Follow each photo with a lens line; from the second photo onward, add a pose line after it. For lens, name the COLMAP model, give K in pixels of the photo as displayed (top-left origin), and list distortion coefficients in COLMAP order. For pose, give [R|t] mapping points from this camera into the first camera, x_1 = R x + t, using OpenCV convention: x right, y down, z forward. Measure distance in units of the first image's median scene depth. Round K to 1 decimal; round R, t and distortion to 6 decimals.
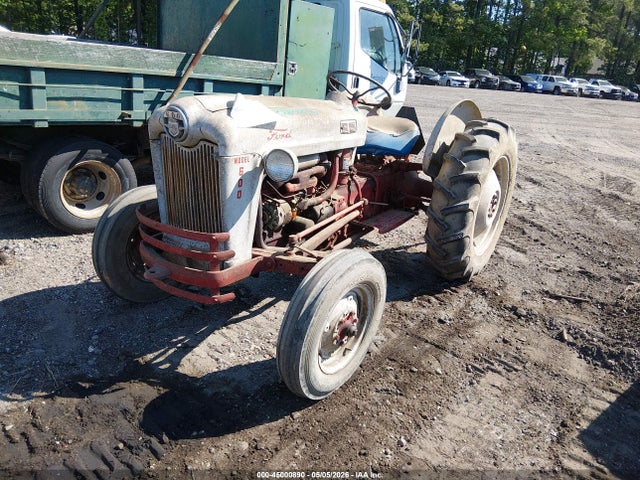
lens RADIAL K [[482.8, 0, 320.7], [0, 482.8, 249.9], [0, 0, 1]] dist [0.086265, -0.129084]
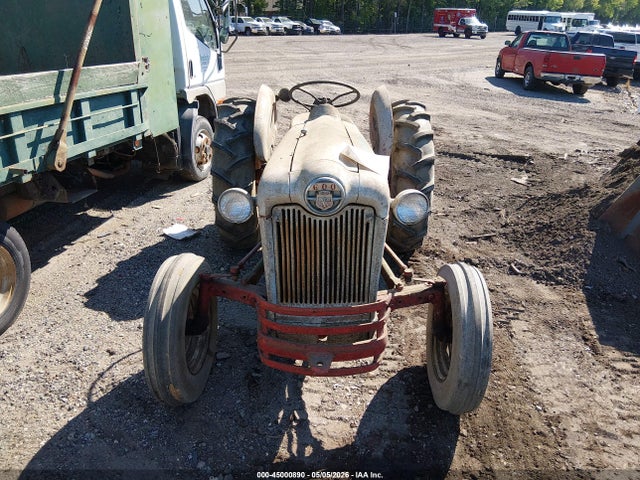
lens RADIAL K [[482.8, 0, 320.7], [0, 482.8, 249.9], [0, 0, 1]] dist [0.086265, -0.129084]
pose [[0.821109, -0.303808, 0.483198, -0.400124], [0.253519, 0.952606, 0.168136, -0.167969], [-0.511379, -0.015558, 0.859215, 0.146209]]
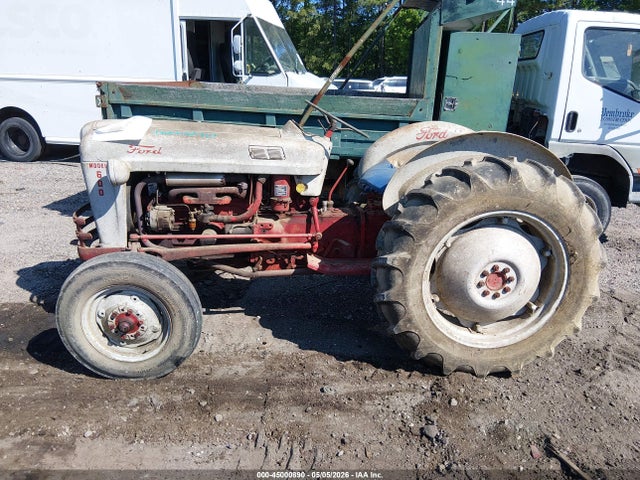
lens RADIAL K [[482.8, 0, 320.7], [0, 482.8, 249.9], [0, 0, 1]] dist [0.086265, -0.129084]
pose [[0.632653, 0.182805, -0.752550, 0.671361], [-0.255147, 0.966689, 0.020326, -0.079322], [0.731197, 0.179152, 0.658221, 0.334337]]
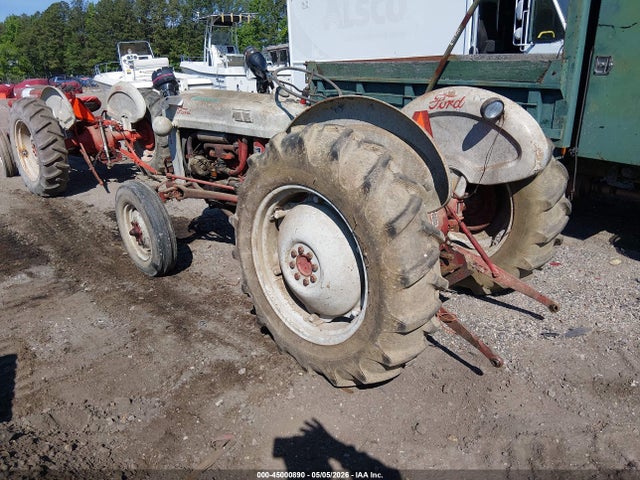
lens RADIAL K [[484.9, 0, 320.9], [0, 484.9, 251.6], [0, 0, 1]] dist [0.002944, -0.033056]
pose [[-0.166836, 0.279385, -0.945574, 0.872321], [-0.337169, 0.885033, 0.320987, -0.291594], [0.926543, 0.372370, -0.053456, 0.985519]]
